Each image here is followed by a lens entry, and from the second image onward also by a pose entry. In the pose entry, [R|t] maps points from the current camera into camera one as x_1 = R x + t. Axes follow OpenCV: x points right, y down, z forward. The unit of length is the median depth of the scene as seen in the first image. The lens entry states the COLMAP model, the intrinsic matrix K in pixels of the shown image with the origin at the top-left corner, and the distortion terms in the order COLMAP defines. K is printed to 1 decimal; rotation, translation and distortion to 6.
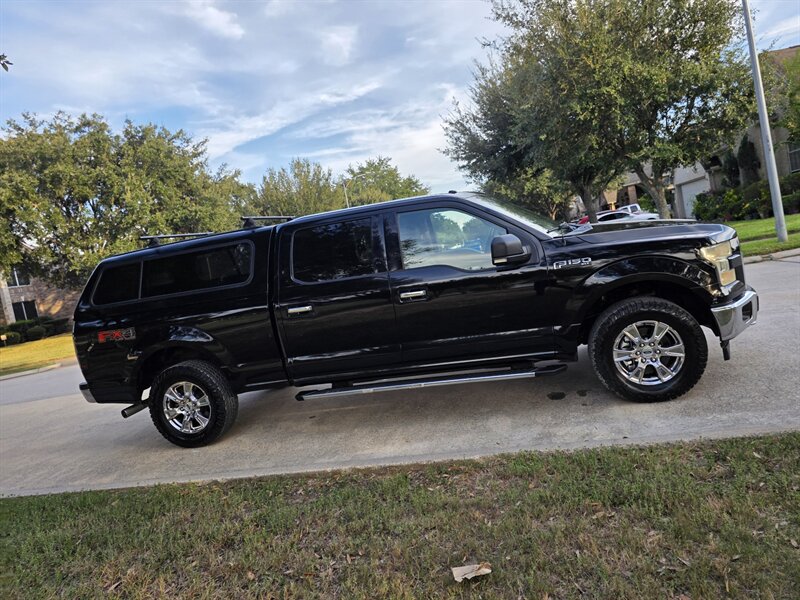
lens RADIAL K [[527.4, 0, 399.7], [0, 527.4, 303.0], [0, 0, 1]] dist [0.057943, -0.050468]
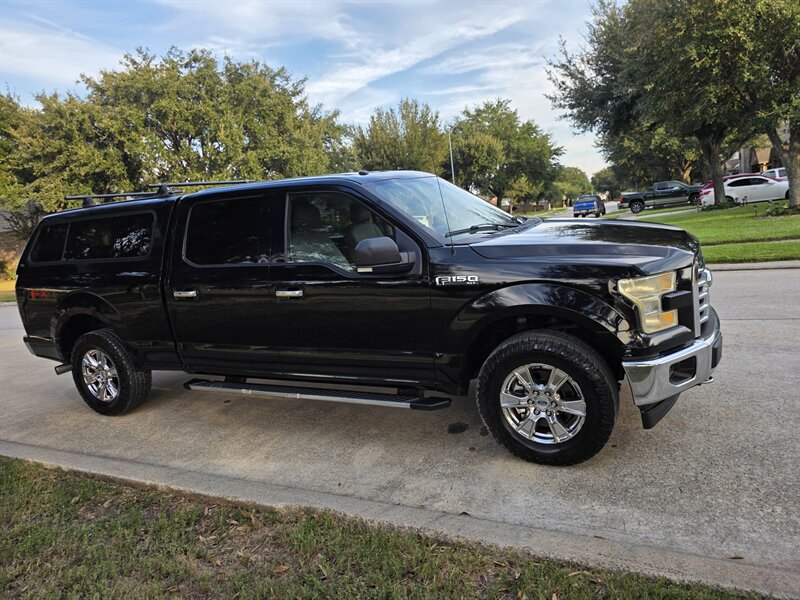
lens RADIAL K [[527.4, 0, 403.5], [0, 527.4, 299.9], [0, 0, 1]] dist [0.057943, -0.050468]
pose [[0.973382, 0.110655, -0.200705, 0.074390], [-0.090387, 0.990087, 0.107505, -0.022545], [0.210611, -0.086502, 0.973735, 0.037925]]
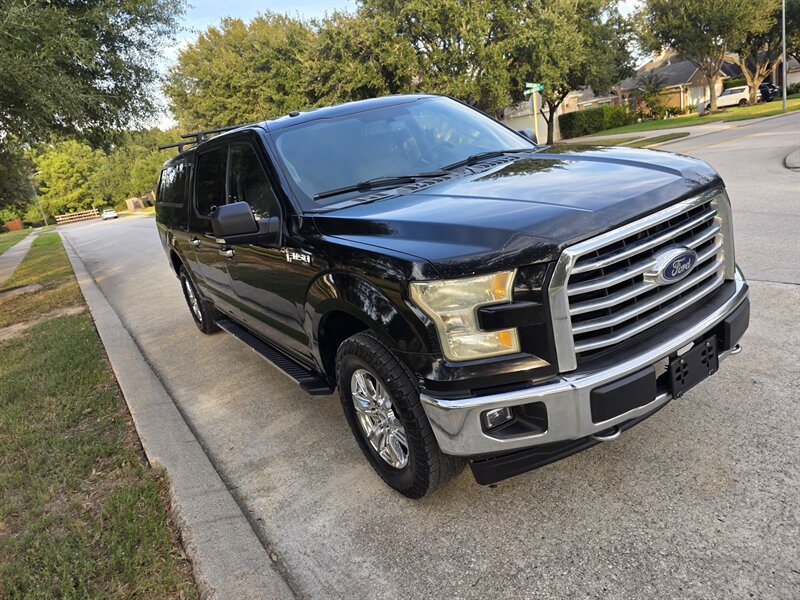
lens RADIAL K [[527.4, 0, 399.6], [0, 527.4, 303.9], [0, 0, 1]] dist [0.057943, -0.050468]
pose [[0.726994, 0.239630, -0.643473, 0.156011], [-0.016124, 0.942827, 0.332892, -0.044339], [0.686455, -0.231635, 0.689293, 0.112288]]
